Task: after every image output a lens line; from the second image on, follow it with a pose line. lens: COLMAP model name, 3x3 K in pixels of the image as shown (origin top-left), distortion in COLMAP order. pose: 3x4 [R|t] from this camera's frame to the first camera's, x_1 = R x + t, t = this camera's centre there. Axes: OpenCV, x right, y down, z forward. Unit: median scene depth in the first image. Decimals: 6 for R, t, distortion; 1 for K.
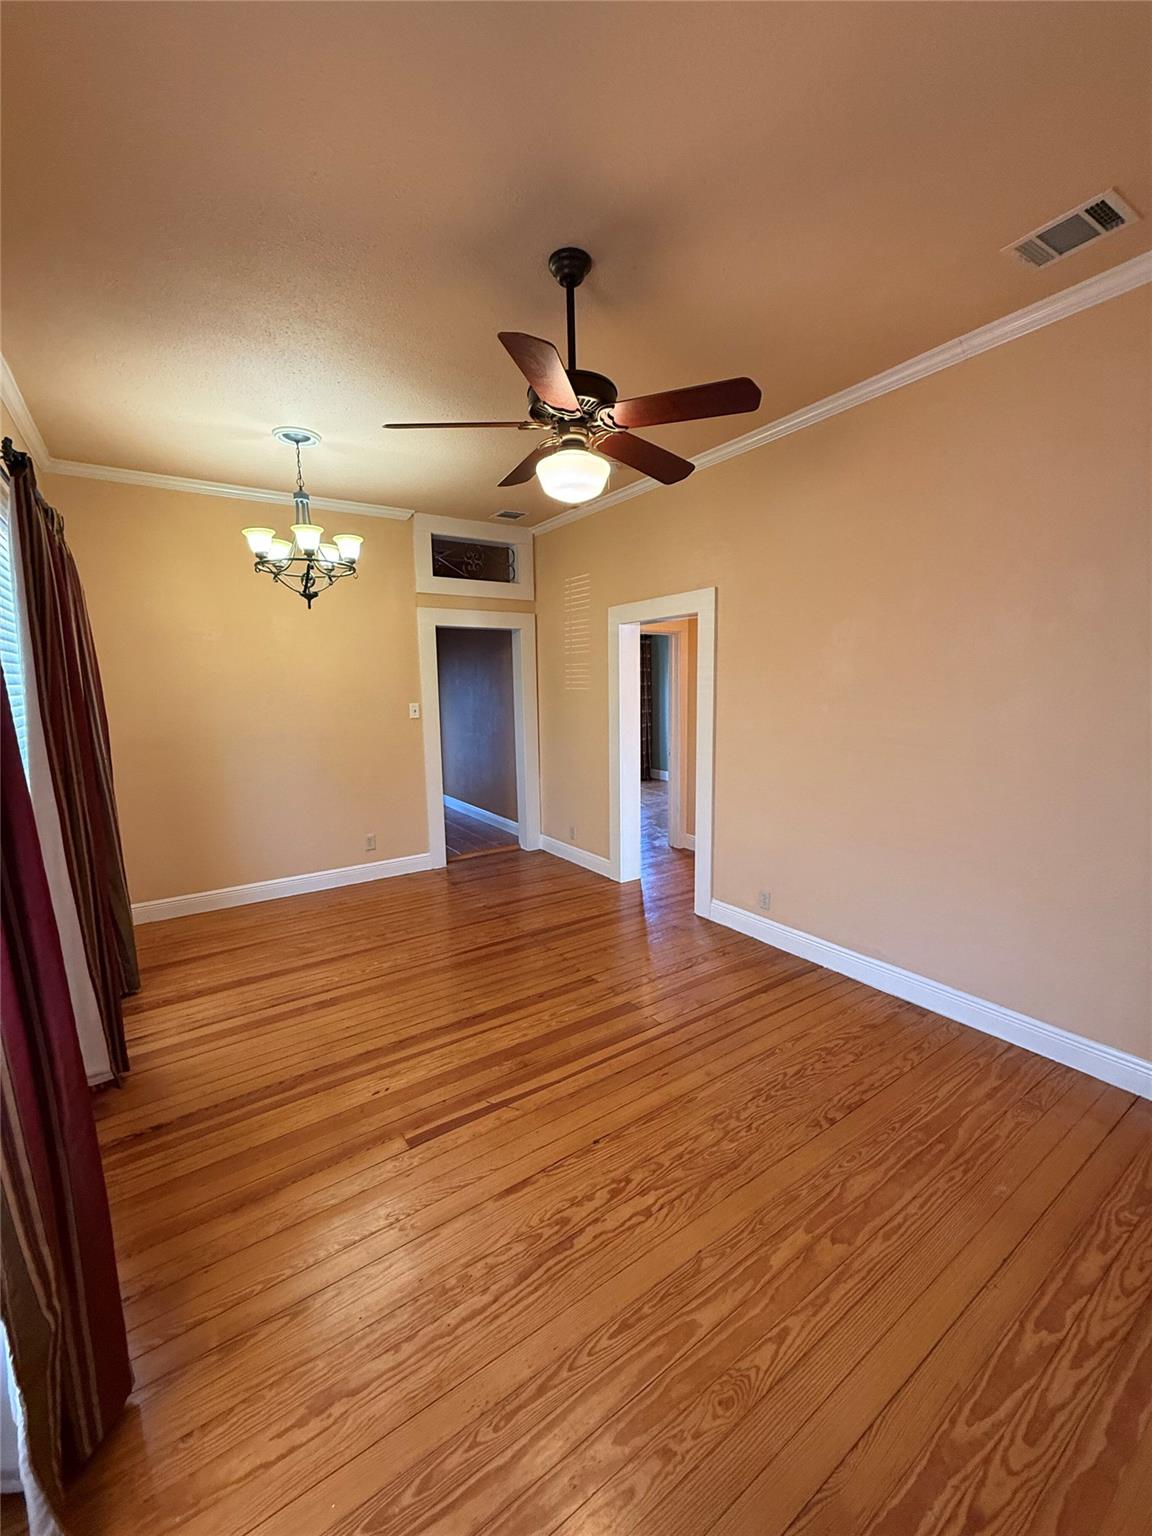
lens RADIAL K [[611.2, 0, 577.5], [0, 611.2, 766.8], [0, 0, 1]] dist [0.001893, -0.000885]
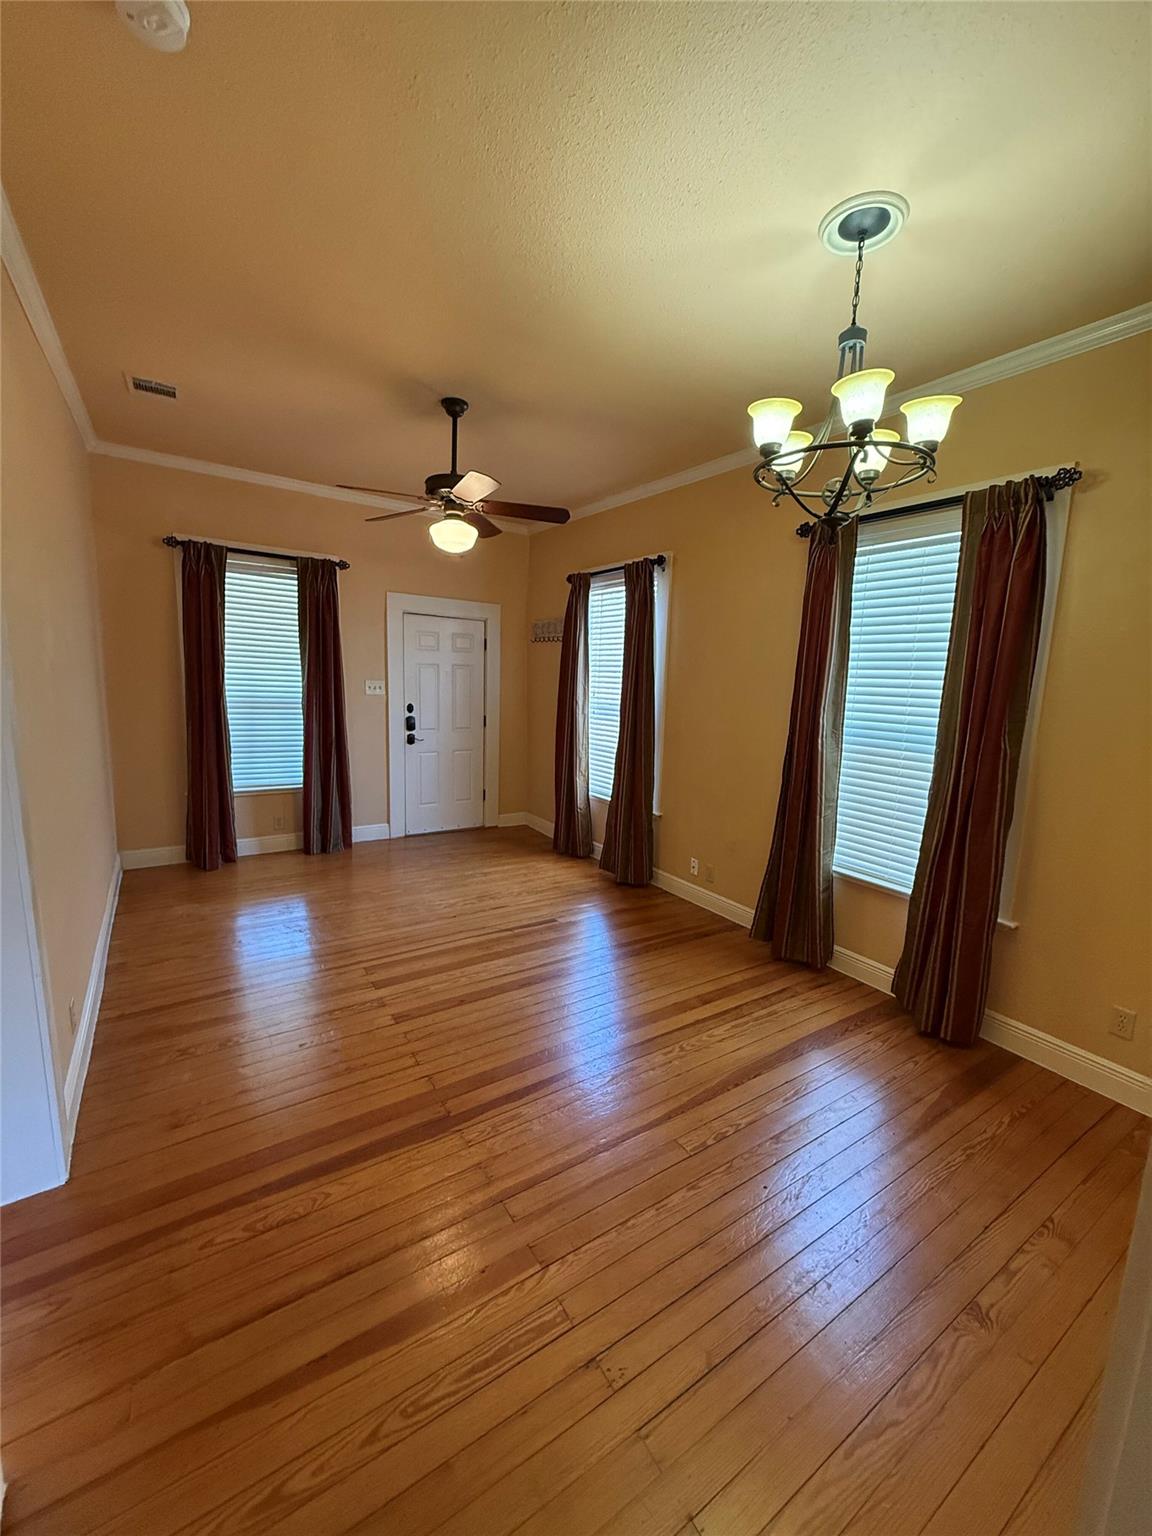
lens RADIAL K [[611.2, 0, 577.6], [0, 611.2, 766.4], [0, 0, 1]] dist [0.001893, -0.000885]
pose [[-0.999692, -0.022887, 0.009558, -0.267833], [-0.019151, 0.957157, 0.288934, -0.278613], [-0.015761, 0.288662, -0.957301, 2.012298]]
